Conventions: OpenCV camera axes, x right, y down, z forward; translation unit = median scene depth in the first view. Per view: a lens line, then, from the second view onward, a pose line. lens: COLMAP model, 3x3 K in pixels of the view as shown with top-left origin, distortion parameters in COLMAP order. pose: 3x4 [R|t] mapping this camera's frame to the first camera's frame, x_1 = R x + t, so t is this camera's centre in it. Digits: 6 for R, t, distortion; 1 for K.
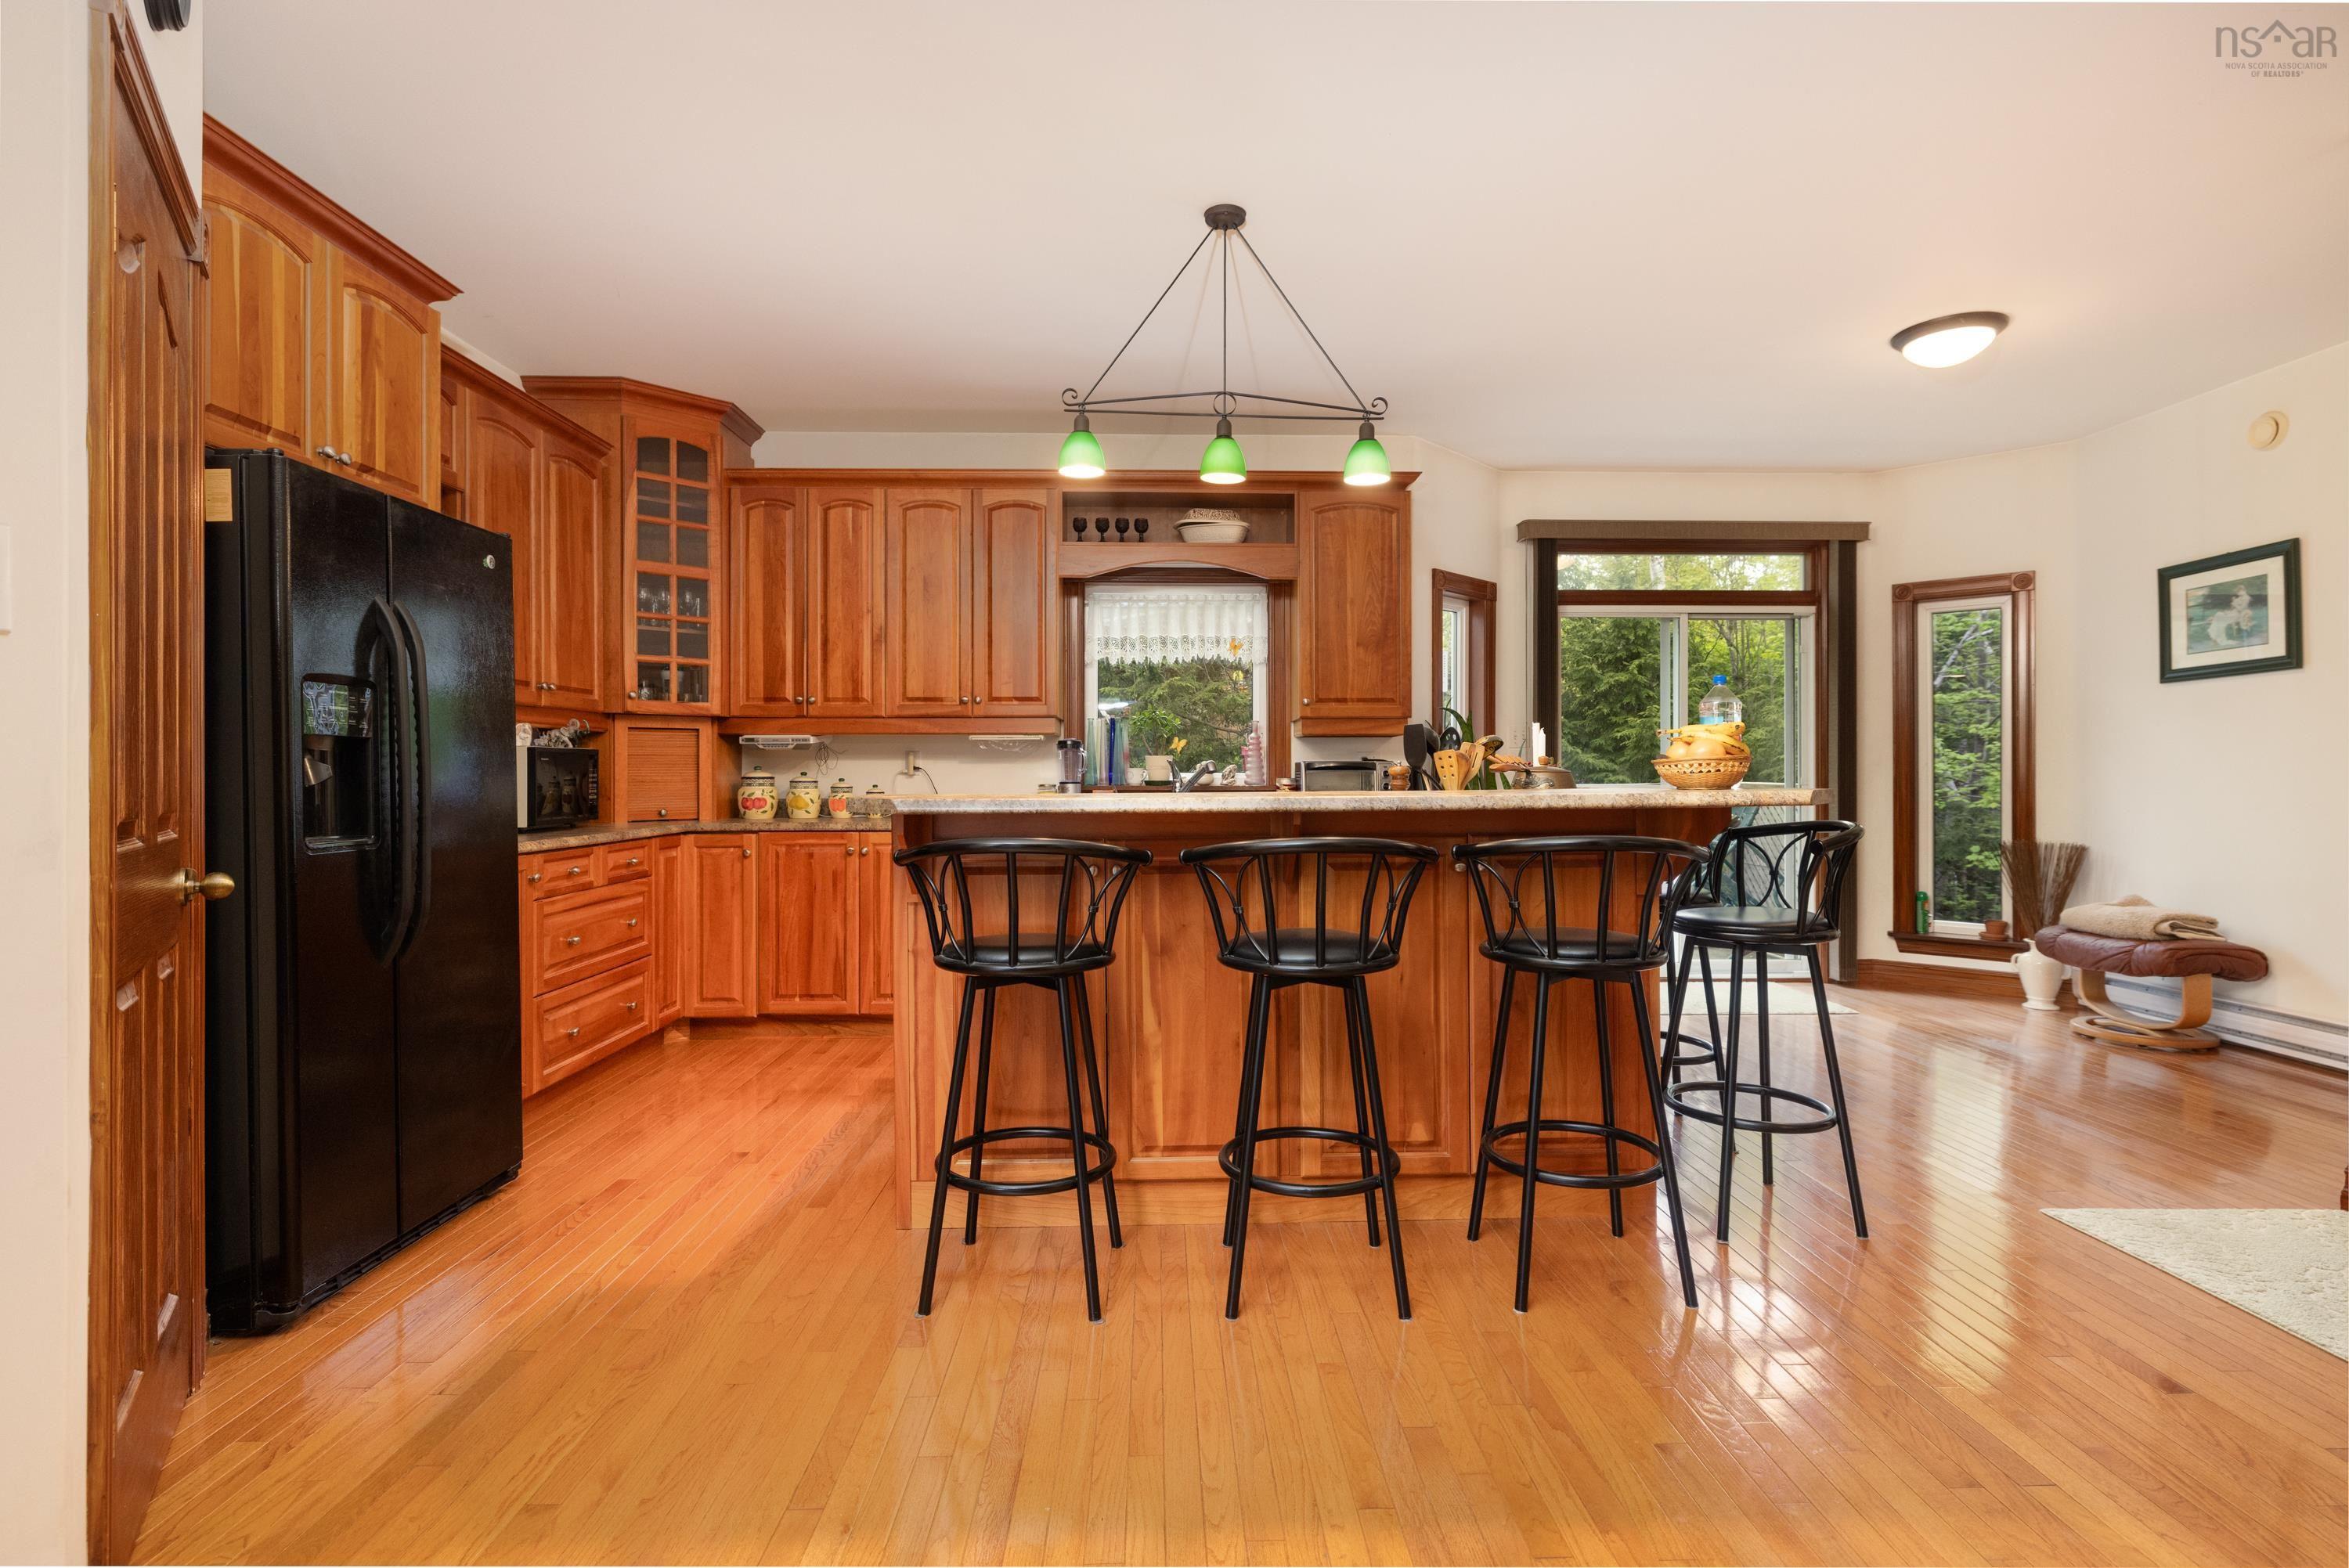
lens RADIAL K [[1116.3, 0, 1176.7], [0, 1116.3, 757.5], [0, 0, 1]] dist [0.000330, 0.000108]
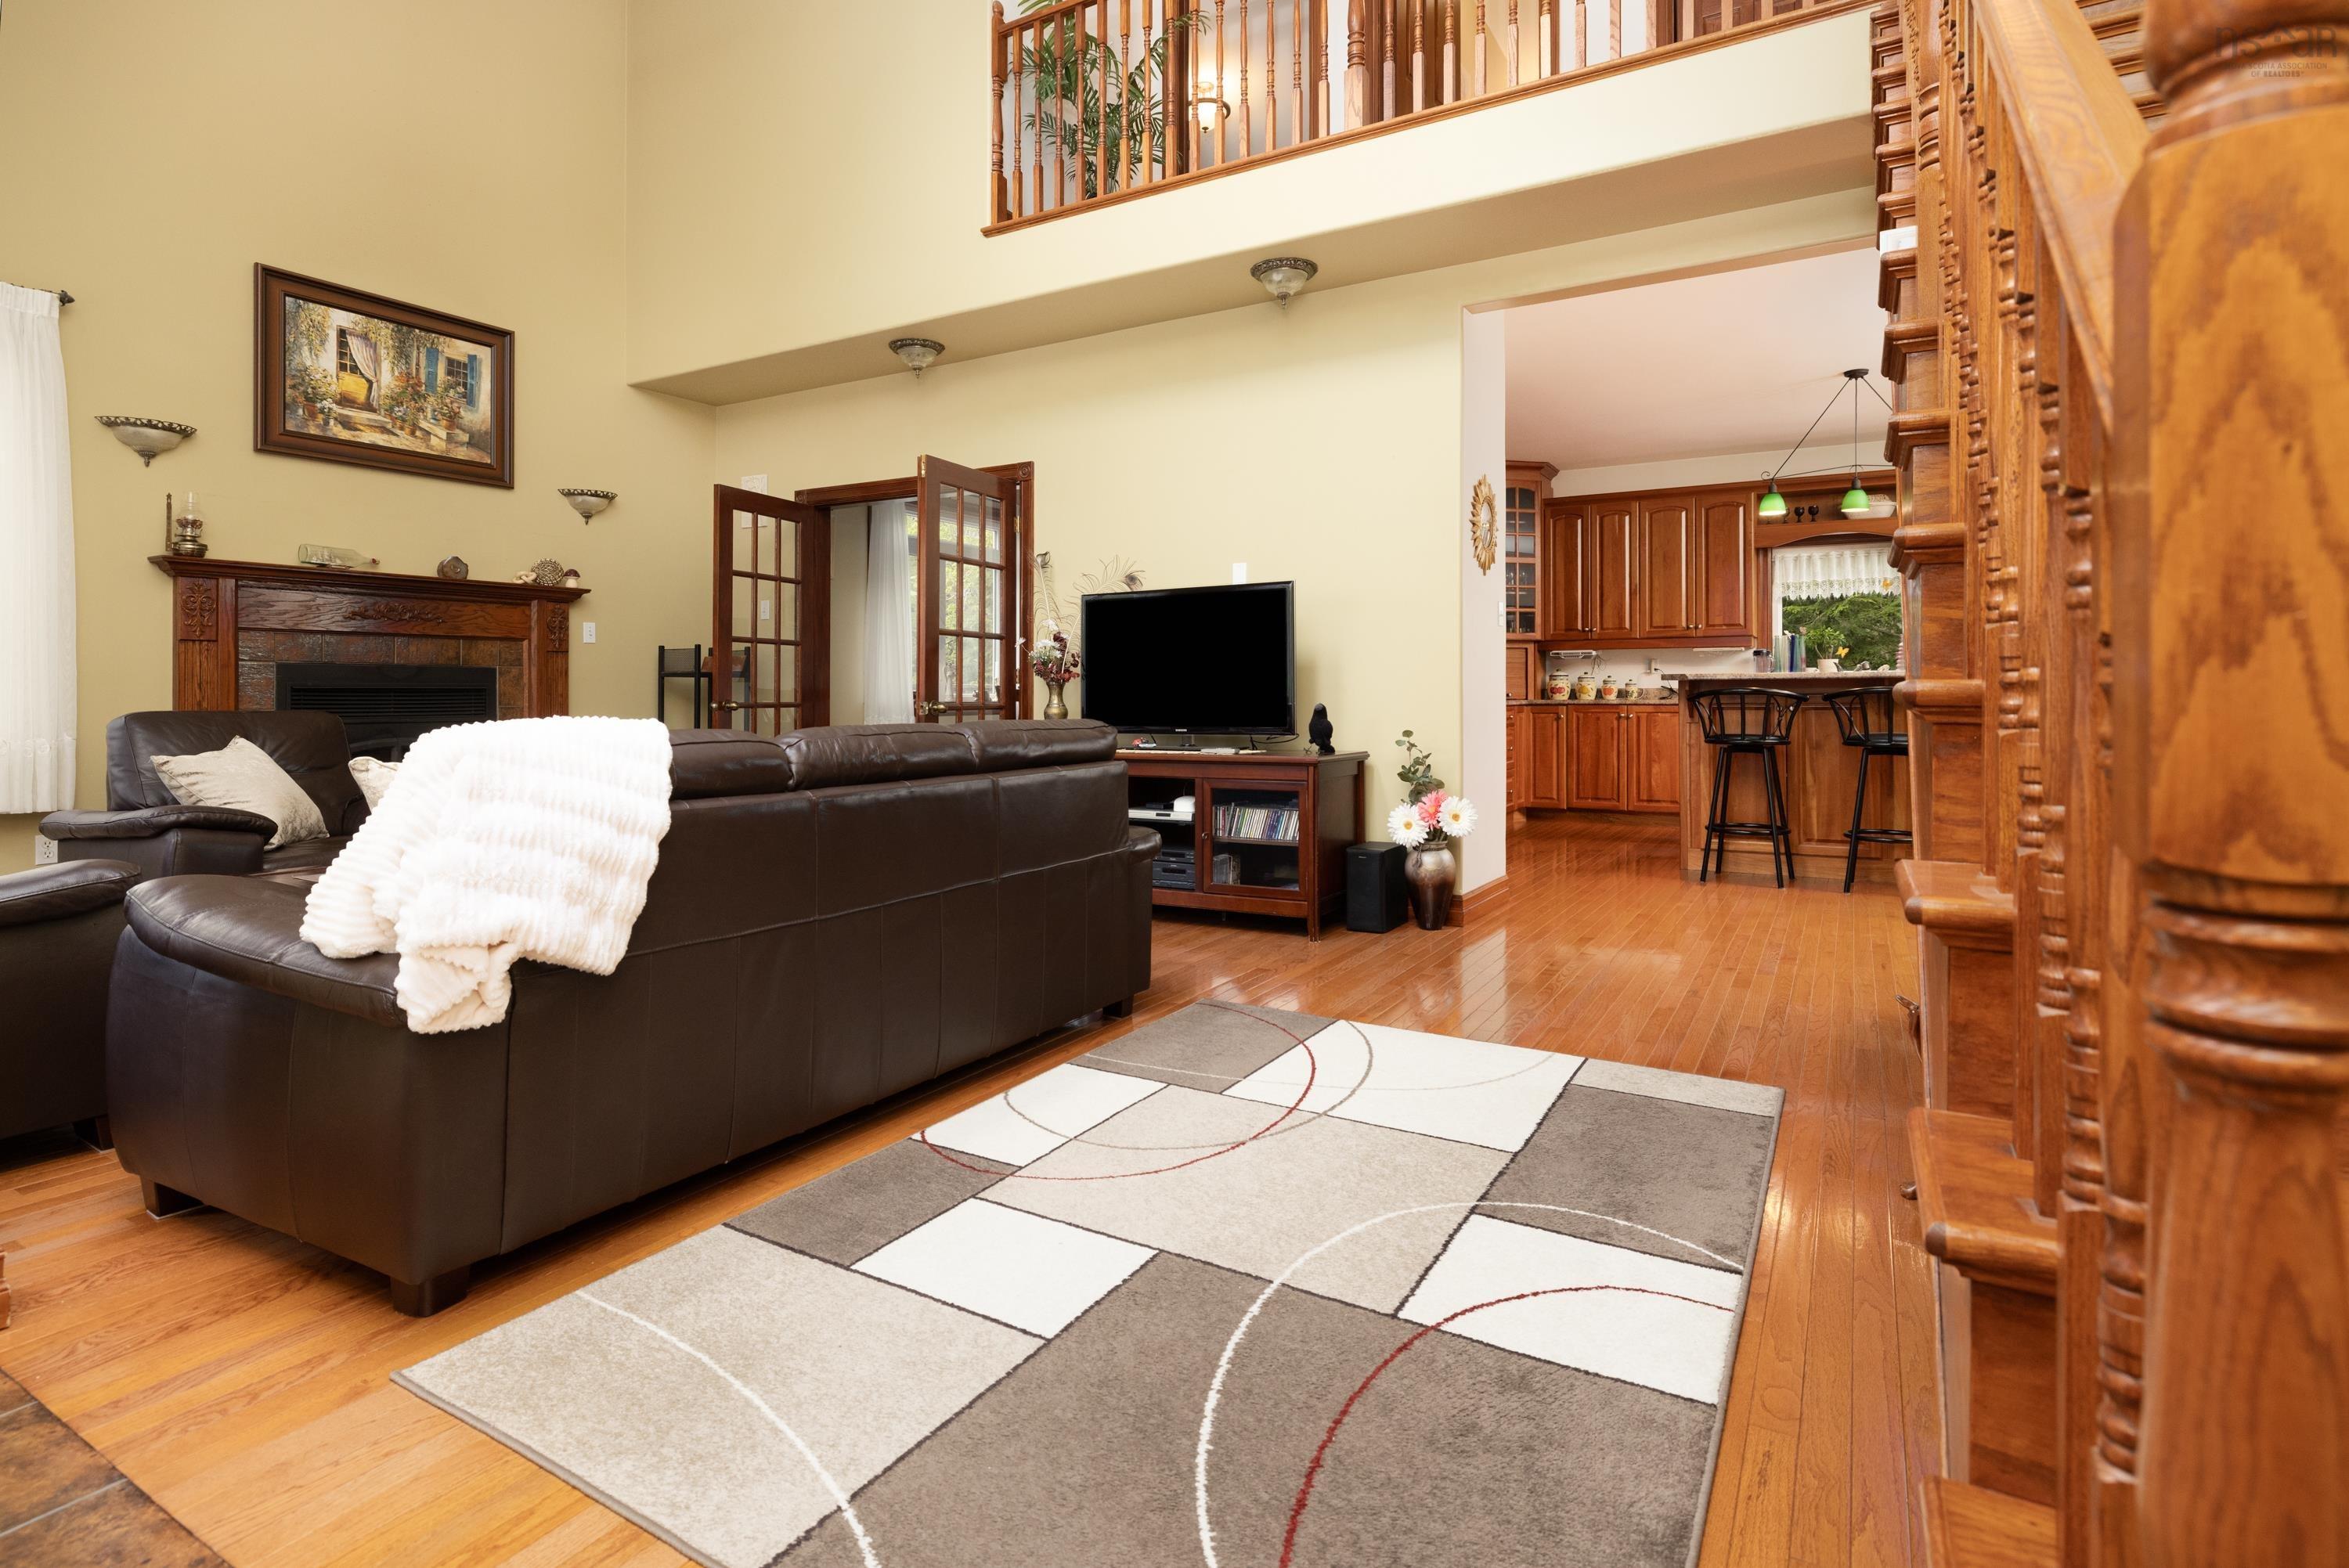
lens RADIAL K [[1162.4, 0, 1182.4], [0, 1162.4, 675.4], [0, 0, 1]] dist [0.002490, 0.000428]
pose [[0.855247, -0.004071, -0.518205, 0.060964], [0.003941, 0.999991, -0.001353, 0.020040], [0.518206, -0.000885, 0.855256, -0.903629]]
